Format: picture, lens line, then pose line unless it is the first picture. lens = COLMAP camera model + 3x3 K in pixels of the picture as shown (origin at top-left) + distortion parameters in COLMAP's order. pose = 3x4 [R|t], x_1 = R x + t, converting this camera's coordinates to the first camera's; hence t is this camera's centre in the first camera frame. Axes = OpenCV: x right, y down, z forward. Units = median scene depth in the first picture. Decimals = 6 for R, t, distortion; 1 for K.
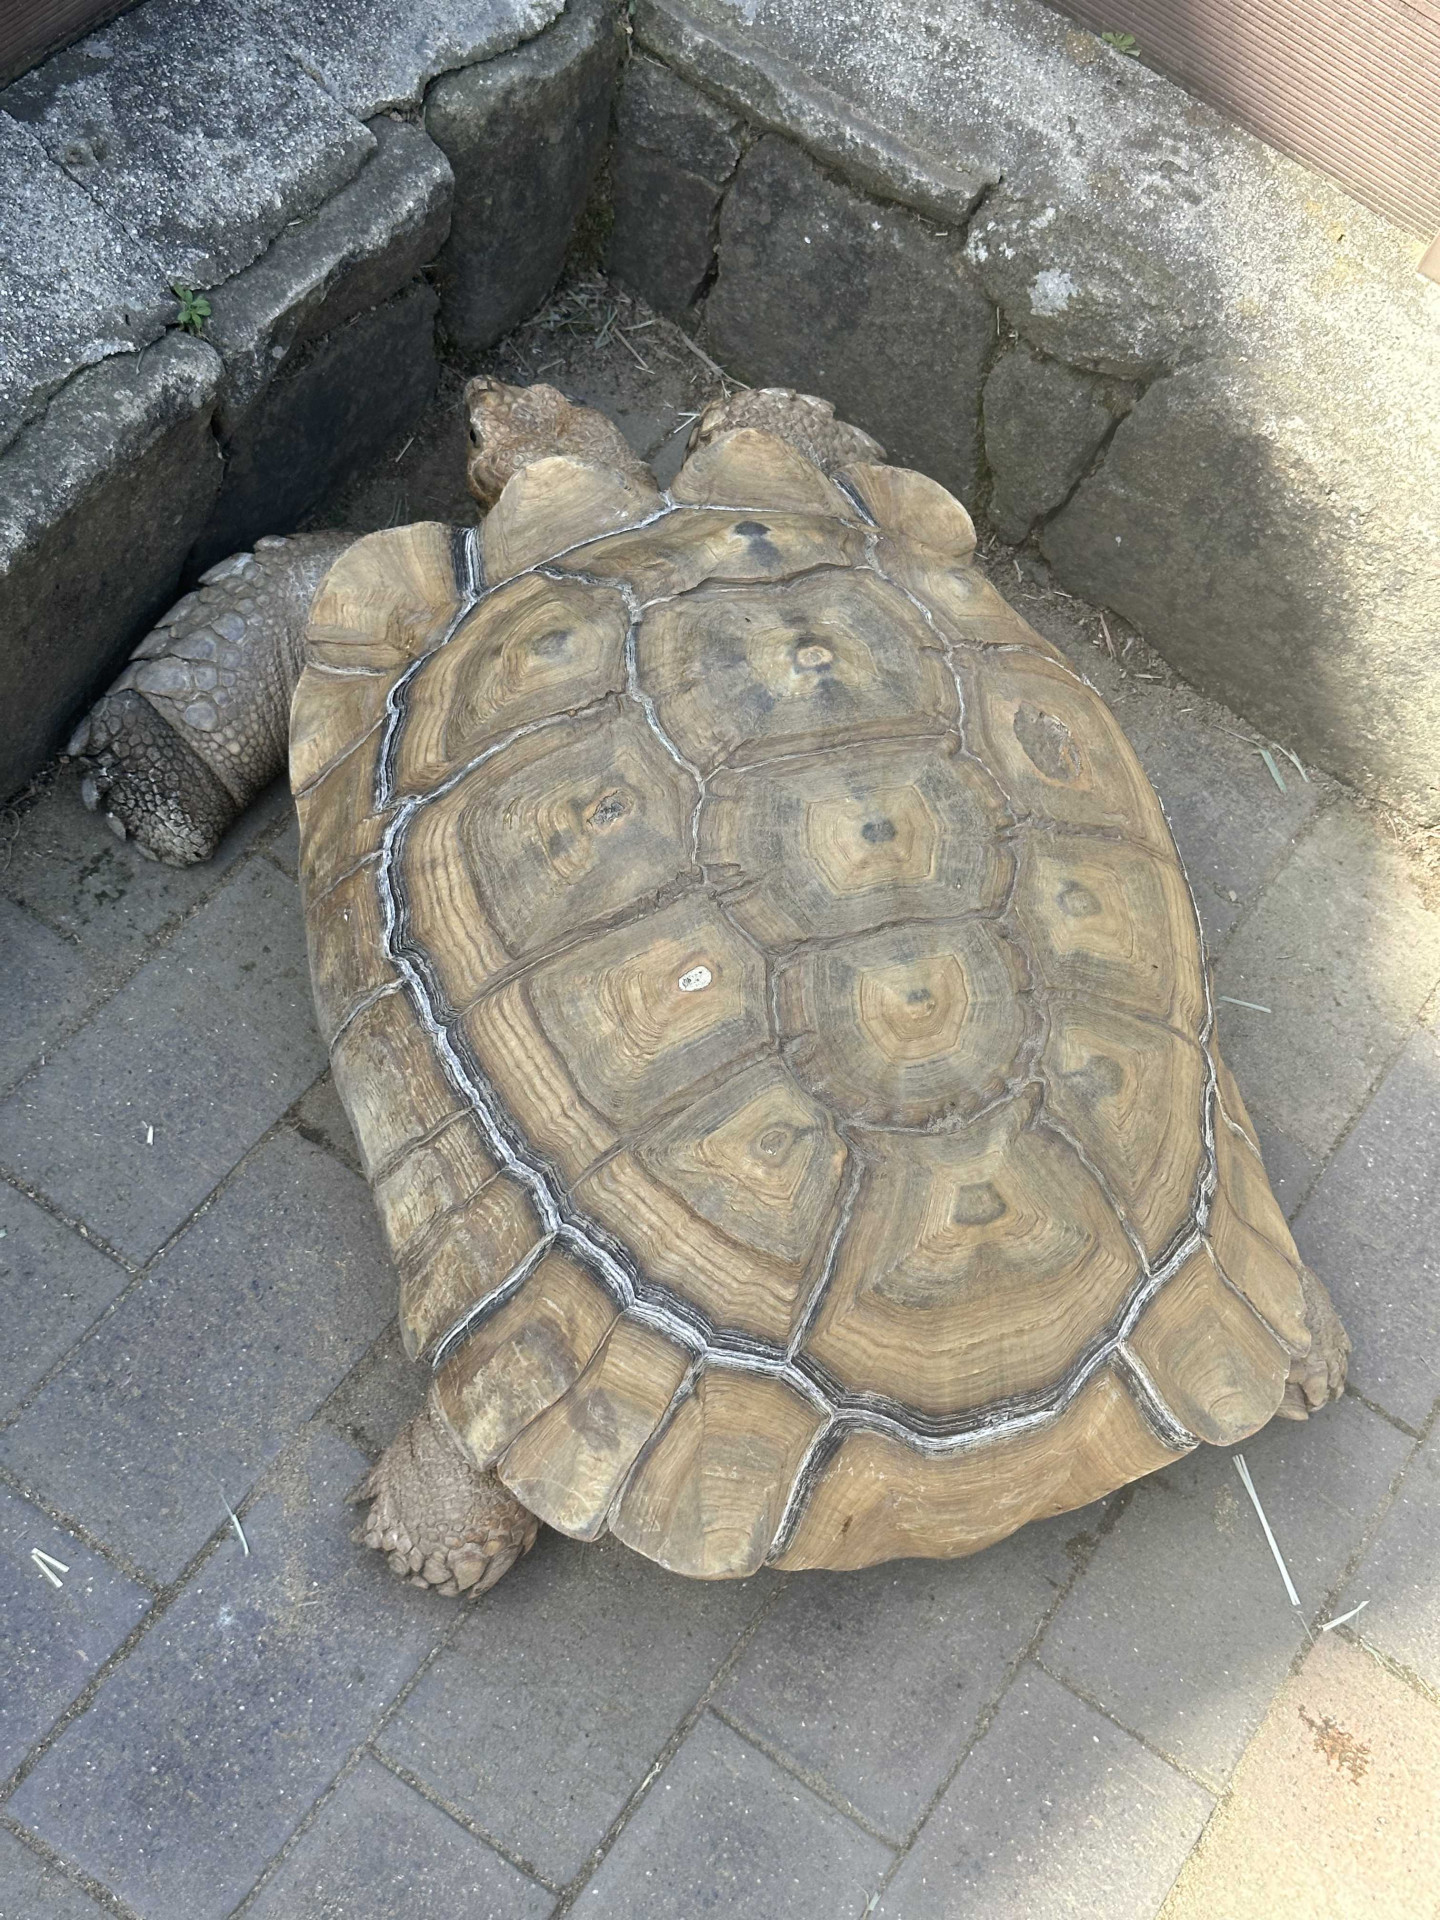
lens RADIAL K [[2670.6, 0, 687.9], [0, 2670.6, 968.9], [0, 0, 1]] dist [0.169495, -0.332313]
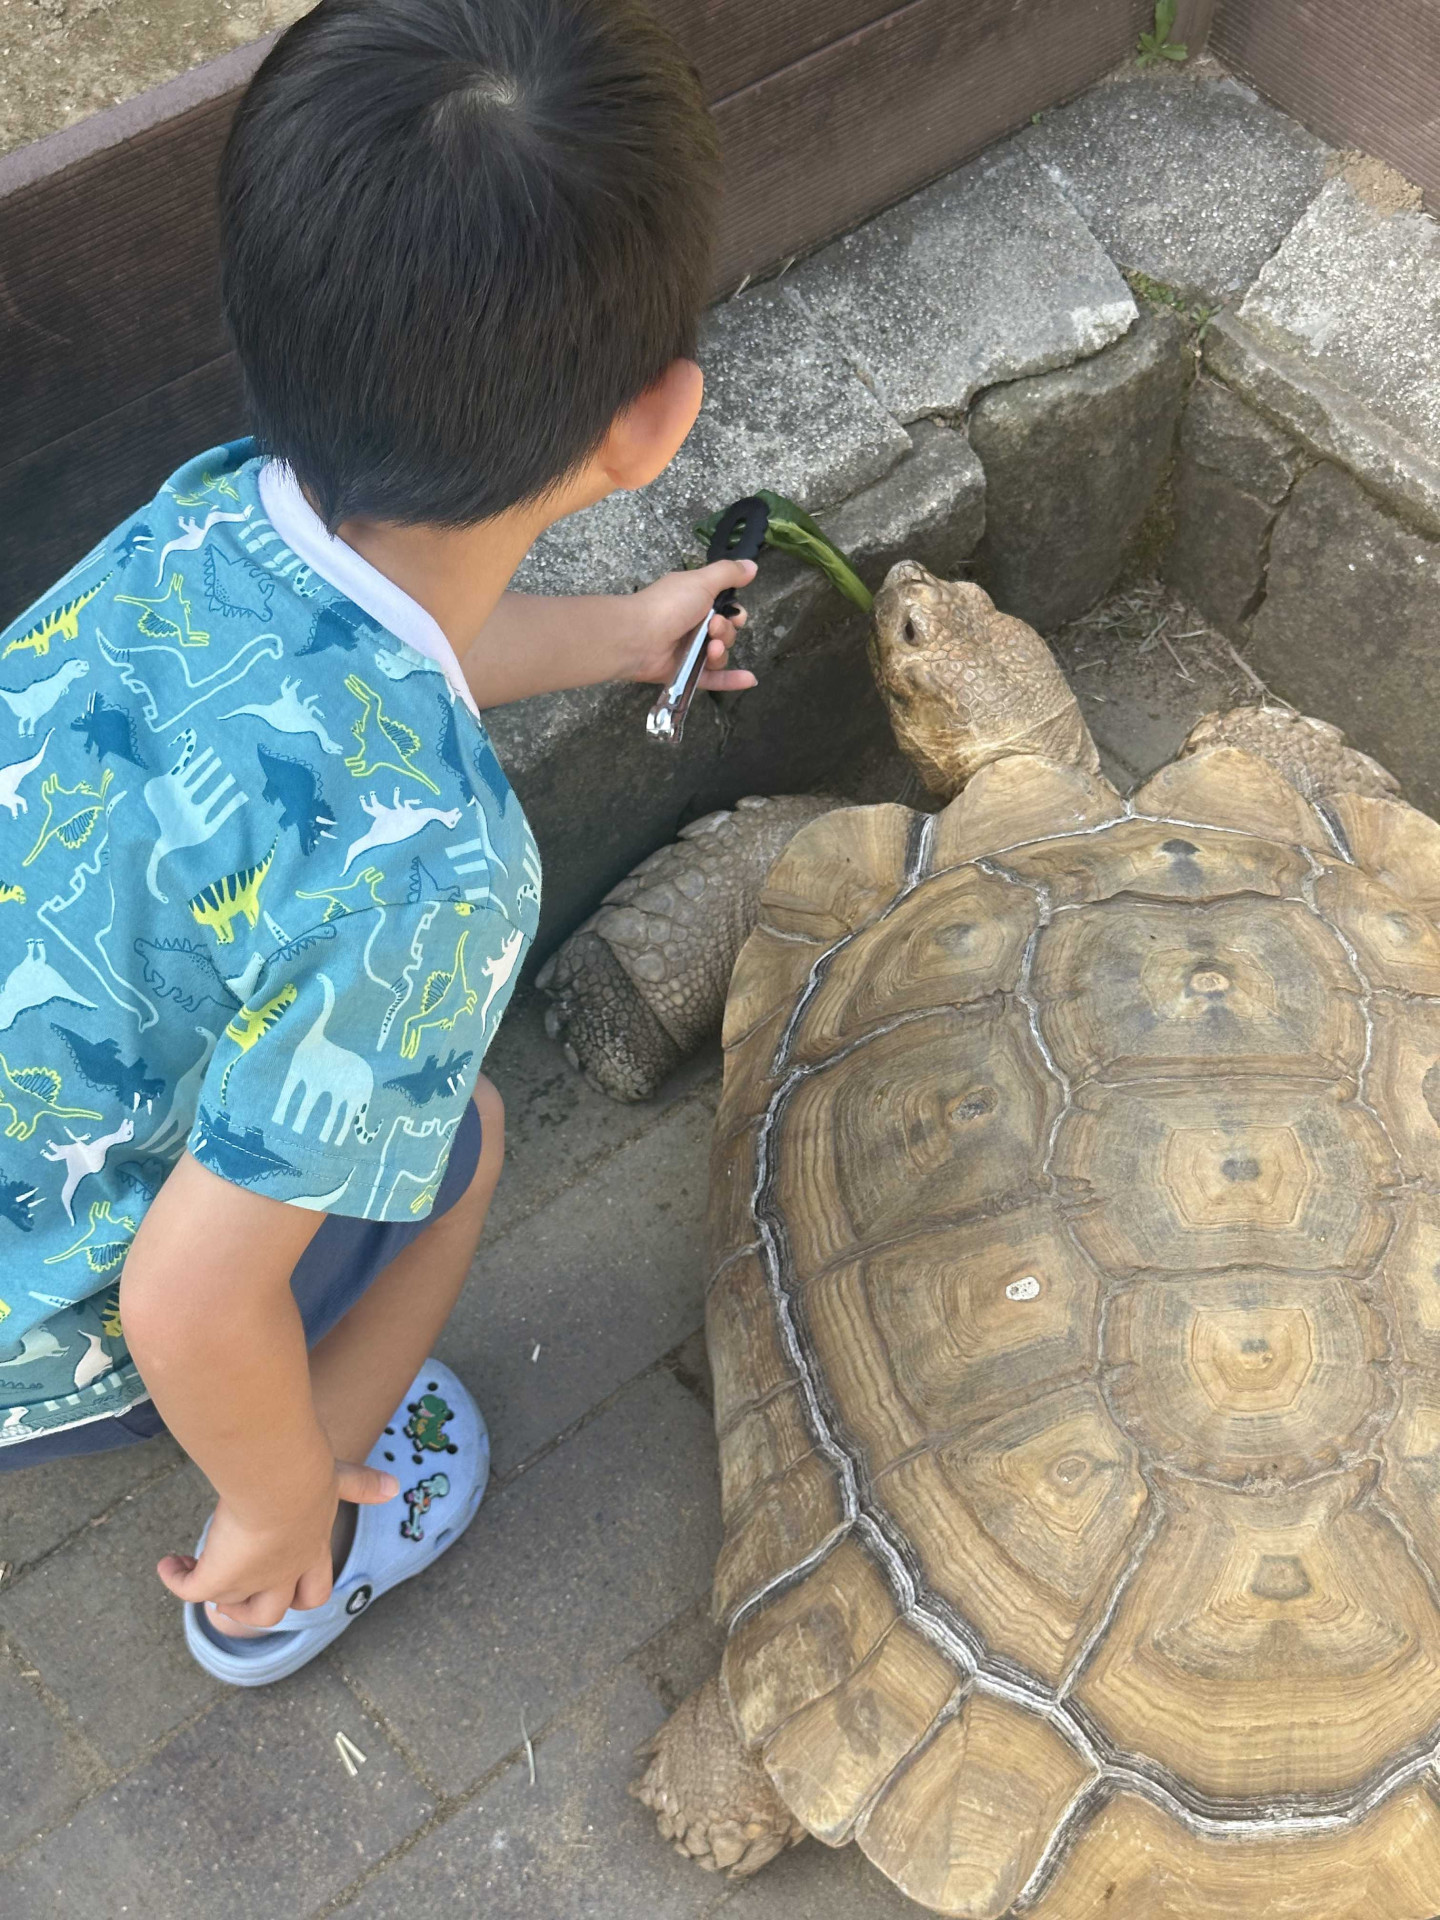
lens RADIAL K [[2670.6, 0, 687.9], [0, 2670.6, 968.9], [0, 0, 1]] dist [0.169495, -0.332313]
pose [[0.952116, 0.130509, -0.276482, 0.135020], [-0.155953, 0.985134, -0.072035, -0.020694], [0.262970, 0.111704, 0.958316, 0.006740]]
